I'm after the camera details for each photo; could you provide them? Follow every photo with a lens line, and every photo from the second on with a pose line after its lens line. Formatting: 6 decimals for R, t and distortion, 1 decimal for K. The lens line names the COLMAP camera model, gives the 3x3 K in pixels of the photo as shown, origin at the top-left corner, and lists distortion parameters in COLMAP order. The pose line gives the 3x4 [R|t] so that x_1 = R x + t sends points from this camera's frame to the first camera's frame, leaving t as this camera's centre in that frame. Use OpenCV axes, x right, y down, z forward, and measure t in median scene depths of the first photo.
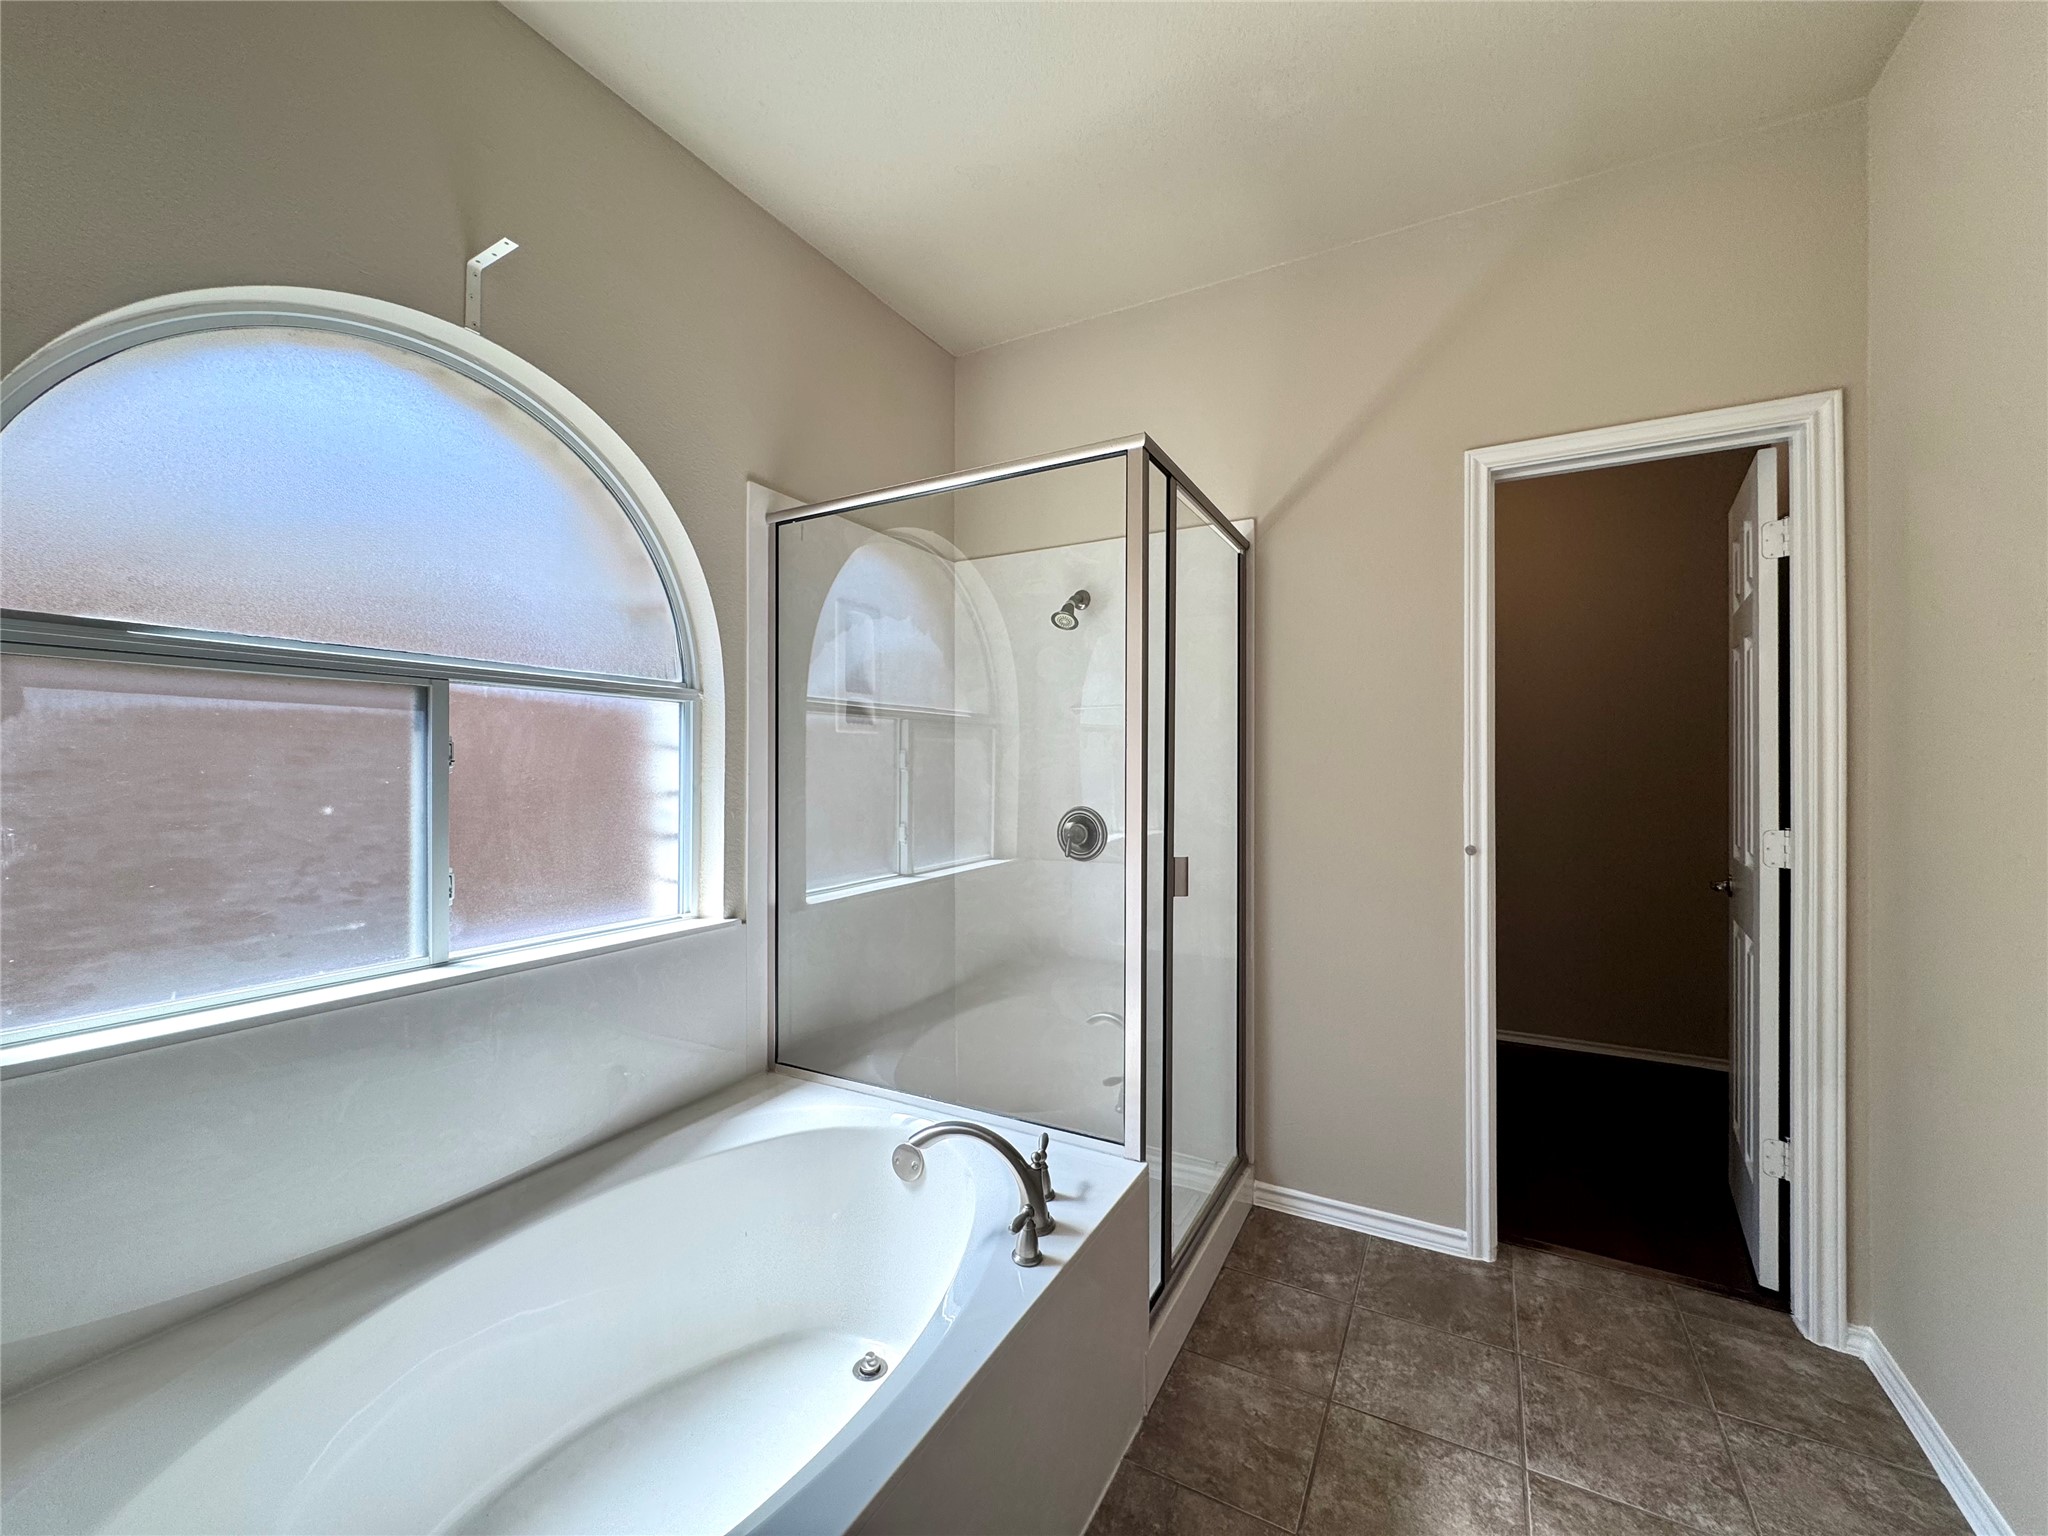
lens RADIAL K [[817.0, 0, 1019.3], [0, 817.0, 768.2], [0, 0, 1]] dist [-0.003426, 0.000204]
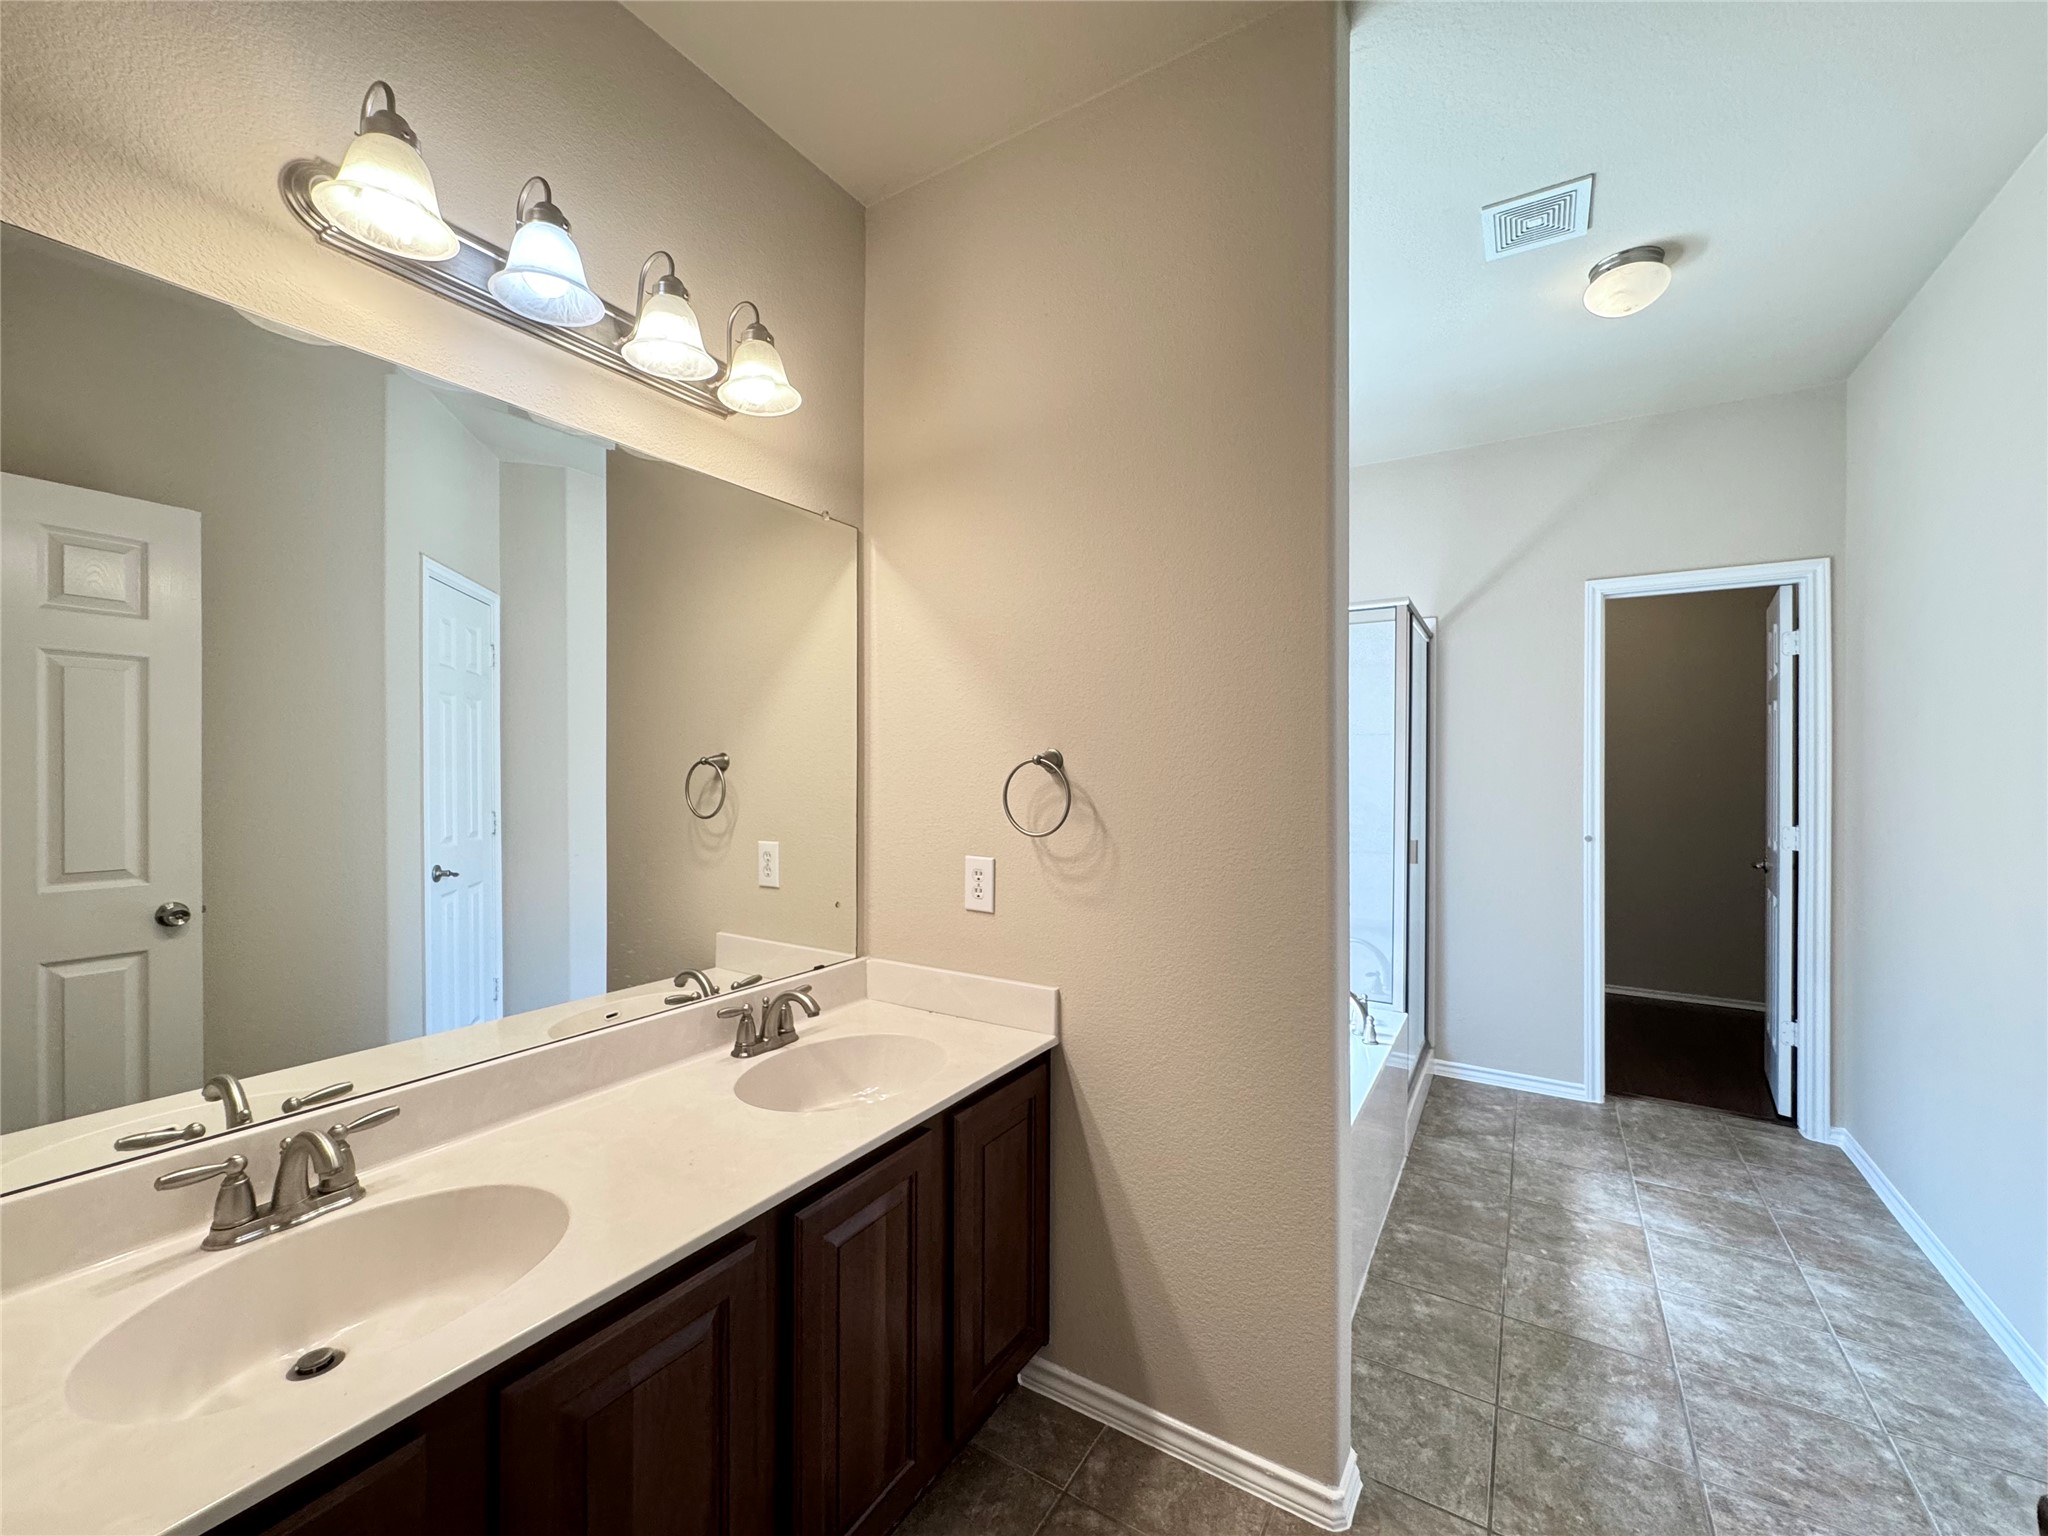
lens RADIAL K [[817.0, 0, 1025.0], [0, 817.0, 767.3], [0, 0, 1]] dist [-0.003426, 0.000204]
pose [[0.998769, 0.003744, -0.049458, -0.486964], [-0.003739, 0.999993, 0.000188, -0.034726], [0.049459, -0.000003, 0.998776, -0.665092]]
